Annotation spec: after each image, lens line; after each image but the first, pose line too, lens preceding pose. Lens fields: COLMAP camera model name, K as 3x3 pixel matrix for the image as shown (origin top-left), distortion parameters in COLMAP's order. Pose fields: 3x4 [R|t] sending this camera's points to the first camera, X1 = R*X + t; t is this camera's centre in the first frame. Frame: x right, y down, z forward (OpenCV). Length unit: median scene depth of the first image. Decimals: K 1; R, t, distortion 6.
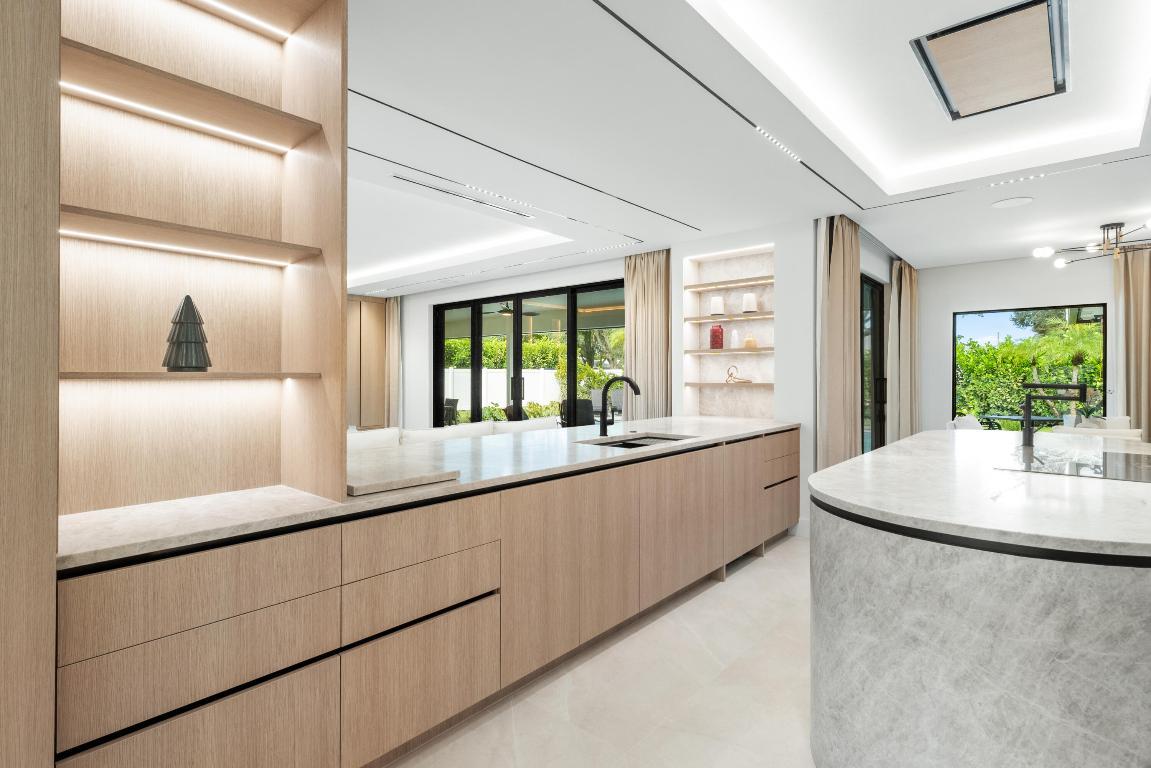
lens RADIAL K [[565.9, 0, 582.2], [0, 565.9, 375.3], [0, 0, 1]] dist [0.002274, 0.000232]
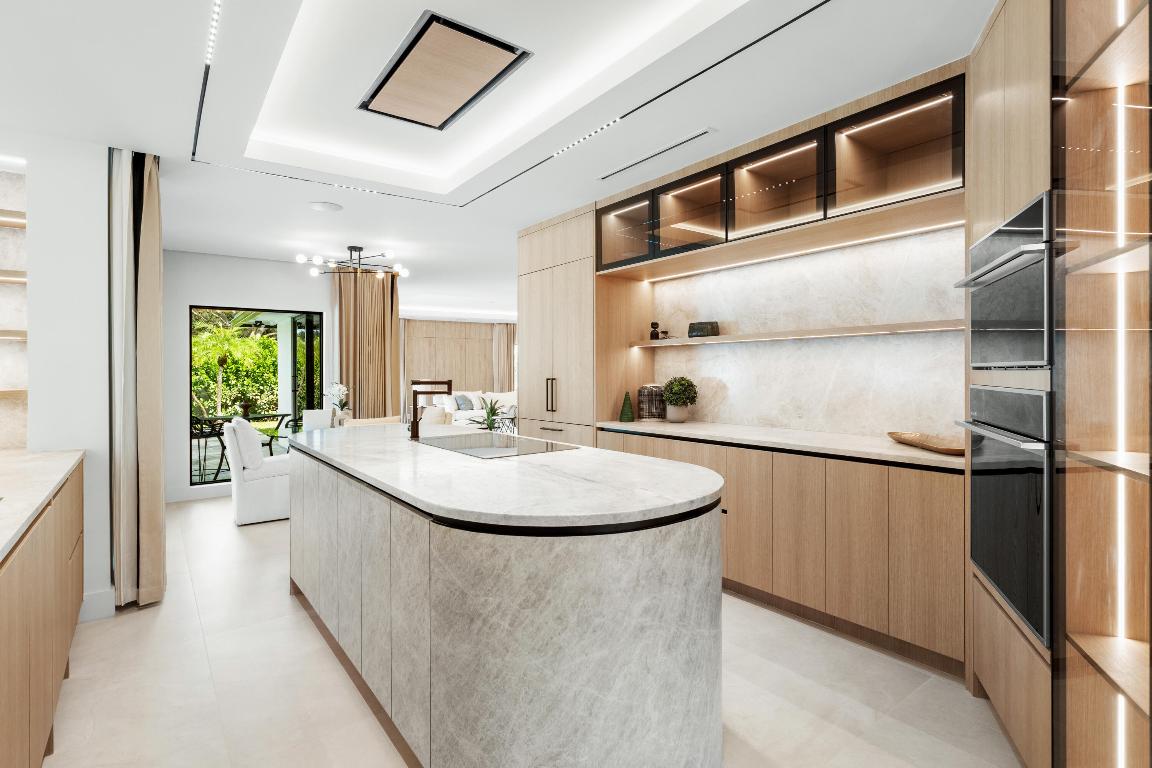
lens RADIAL K [[566.4, 0, 579.2], [0, 566.4, 374.0], [0, 0, 1]] dist [0.002274, 0.000232]
pose [[0.196912, -0.007765, 0.980390, -0.404648], [0.010896, 0.999924, 0.005731, -0.002285], [-0.980361, 0.009554, 0.196982, 0.835107]]
